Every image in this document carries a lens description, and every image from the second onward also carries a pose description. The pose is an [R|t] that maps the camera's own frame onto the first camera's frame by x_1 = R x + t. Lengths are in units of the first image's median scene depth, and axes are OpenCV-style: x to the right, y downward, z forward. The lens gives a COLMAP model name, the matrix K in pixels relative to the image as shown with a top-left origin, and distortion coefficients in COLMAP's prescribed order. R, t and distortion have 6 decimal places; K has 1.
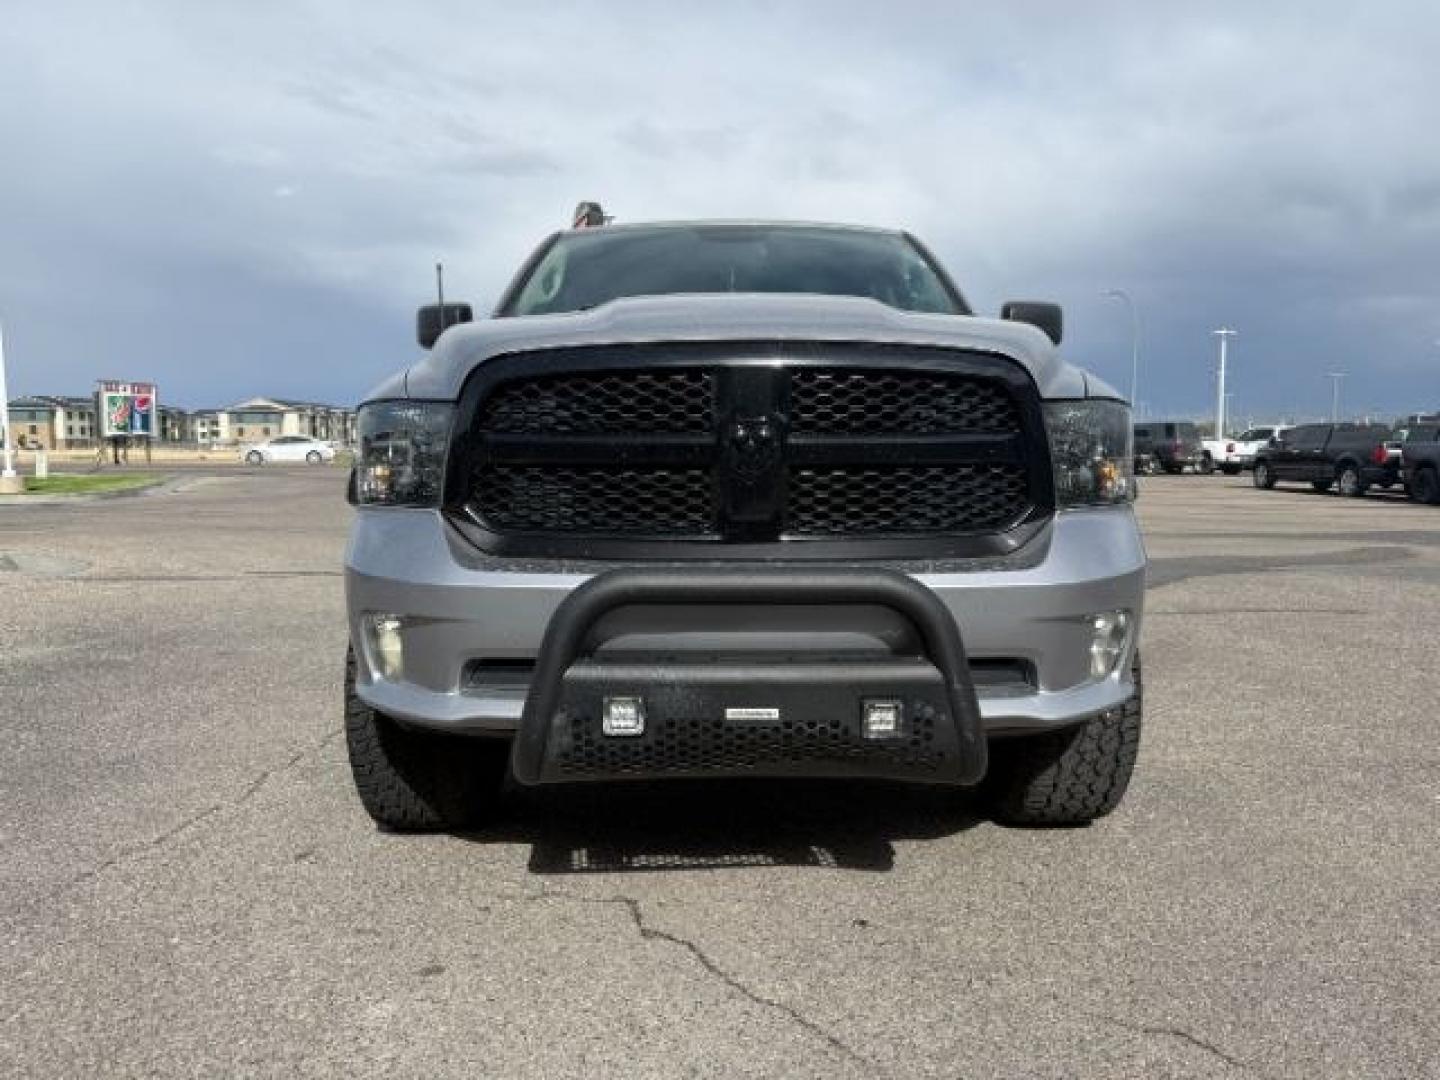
lens RADIAL K [[1025.8, 0, 720.0], [0, 1025.8, 540.0], [0, 0, 1]] dist [0.003123, -0.001847]
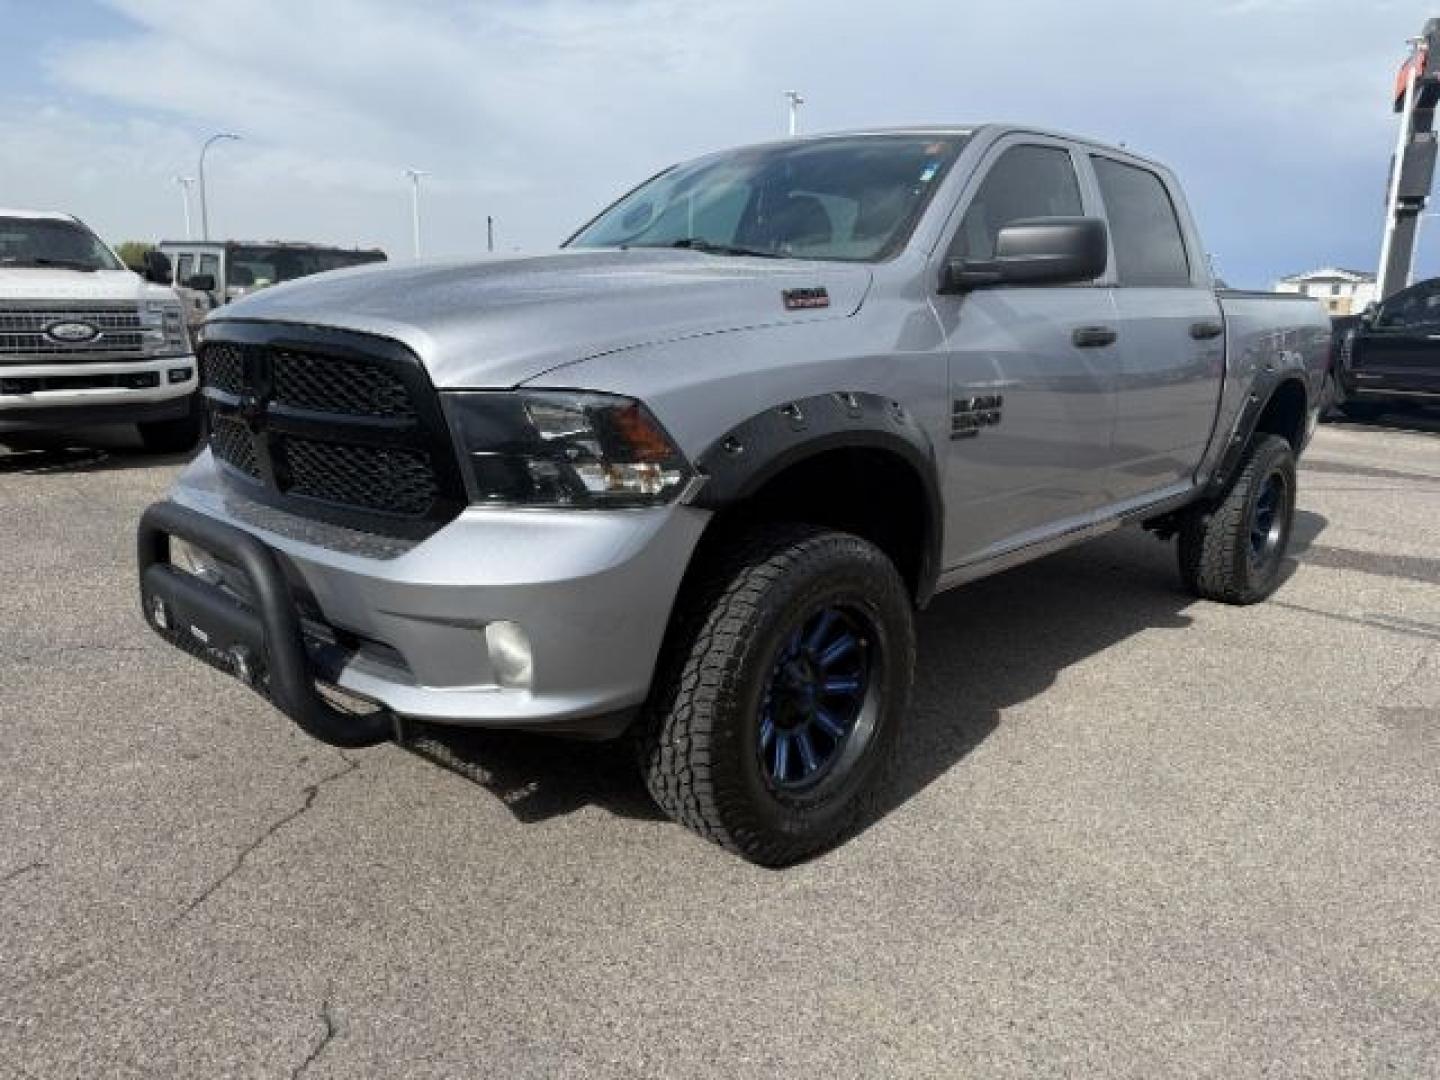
lens RADIAL K [[1025.8, 0, 720.0], [0, 1025.8, 540.0], [0, 0, 1]] dist [0.003123, -0.001847]
pose [[0.700305, 0.164117, -0.694721, 0.970283], [-0.076610, 0.984871, 0.155435, -0.135135], [0.709720, -0.055629, 0.702284, 0.424176]]
